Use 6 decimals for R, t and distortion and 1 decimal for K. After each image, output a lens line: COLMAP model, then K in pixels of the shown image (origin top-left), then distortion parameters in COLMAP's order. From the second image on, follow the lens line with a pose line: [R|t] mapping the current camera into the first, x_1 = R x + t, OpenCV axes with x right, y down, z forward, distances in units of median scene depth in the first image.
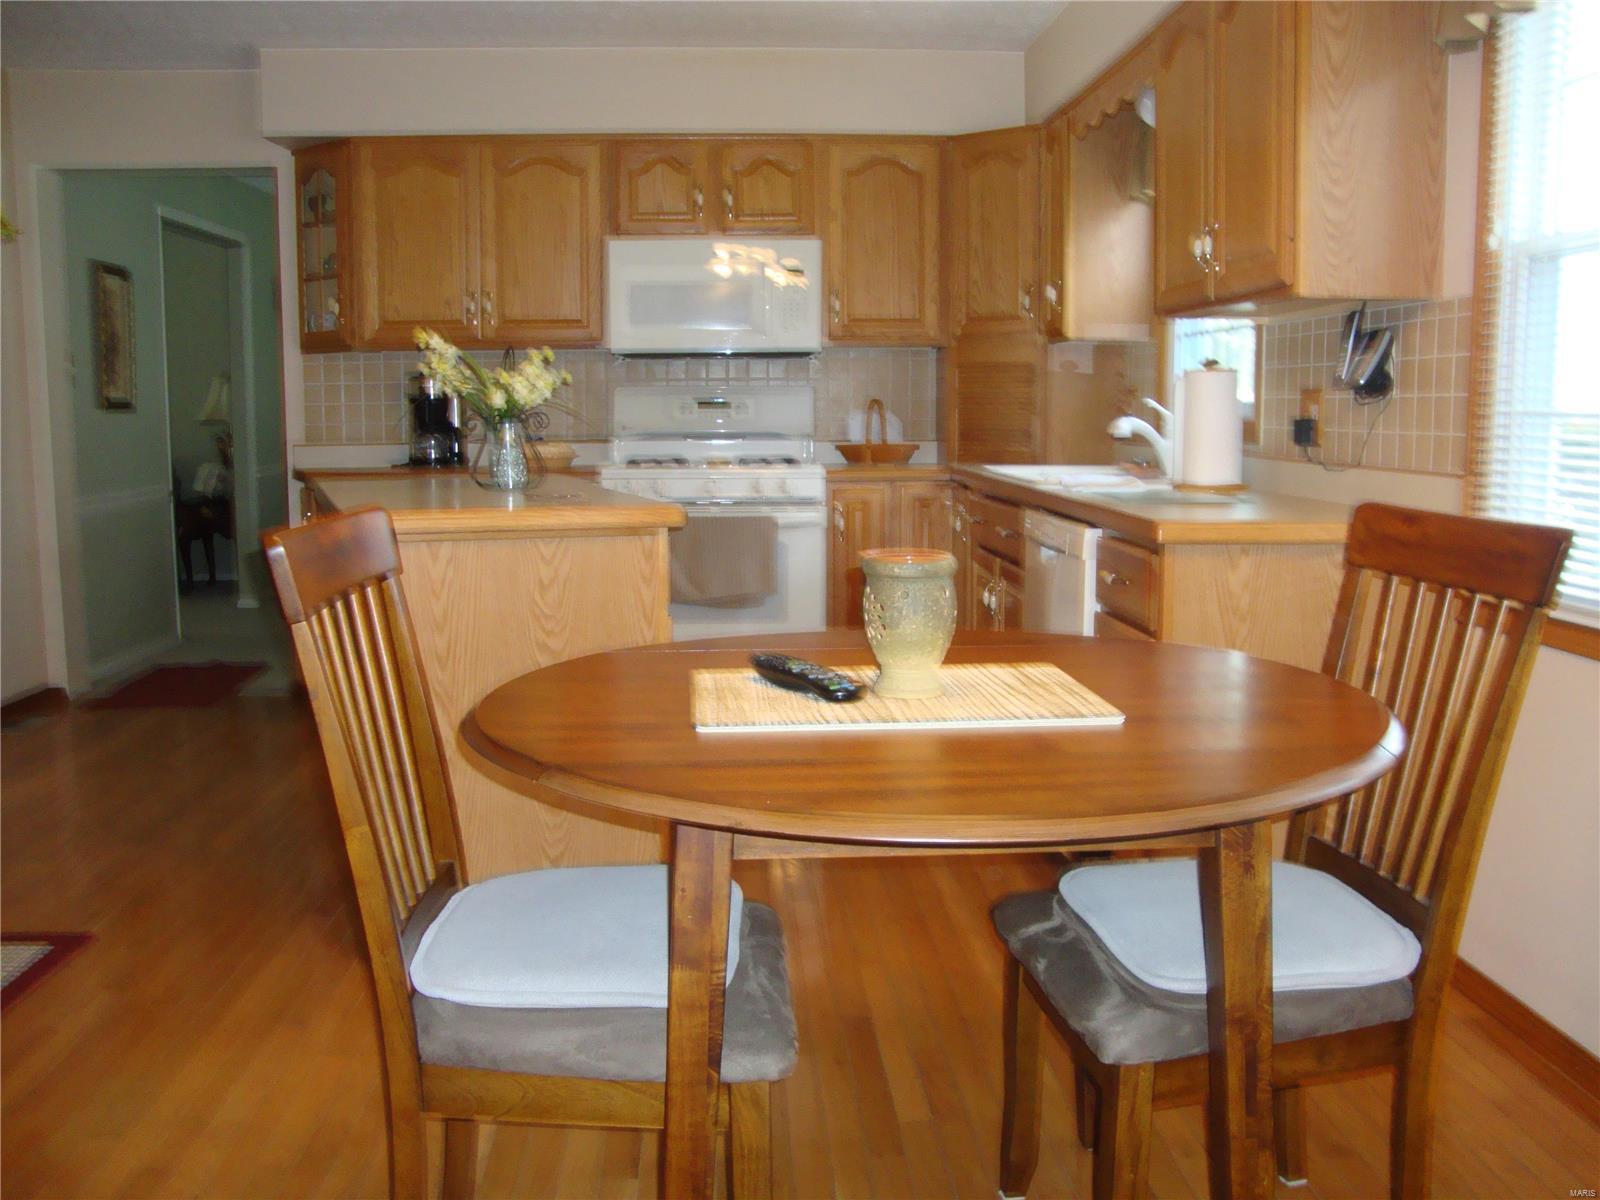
lens RADIAL K [[1413.1, 0, 800.0], [0, 1413.1, 600.0], [0, 0, 1]] dist [-0.132678, 0.002620]
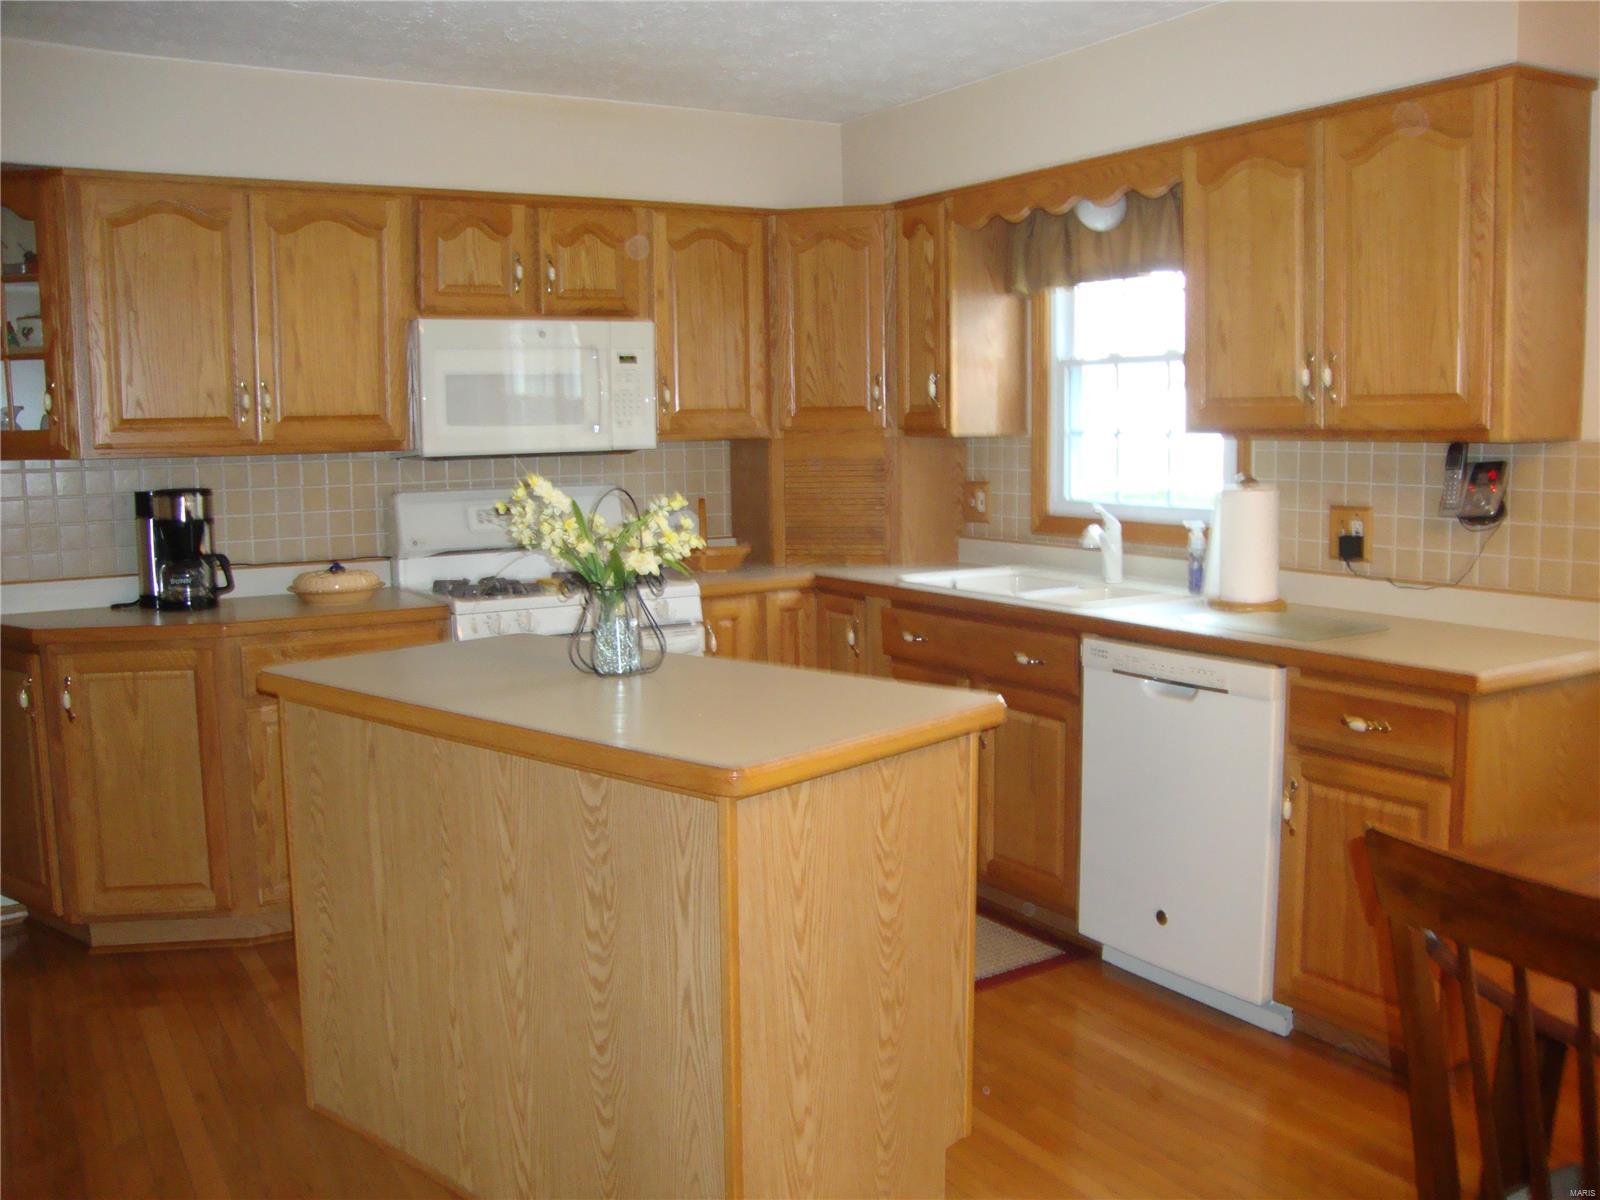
lens RADIAL K [[1432.7, 0, 800.0], [0, 1432.7, 600.0], [0, 0, 1]] dist [-0.103209, 0.002221]
pose [[0.885534, -0.068124, 0.459552, -0.328680], [0.076664, 0.997057, 0.000076, -0.076314], [-0.458205, 0.035164, 0.888151, 0.169643]]
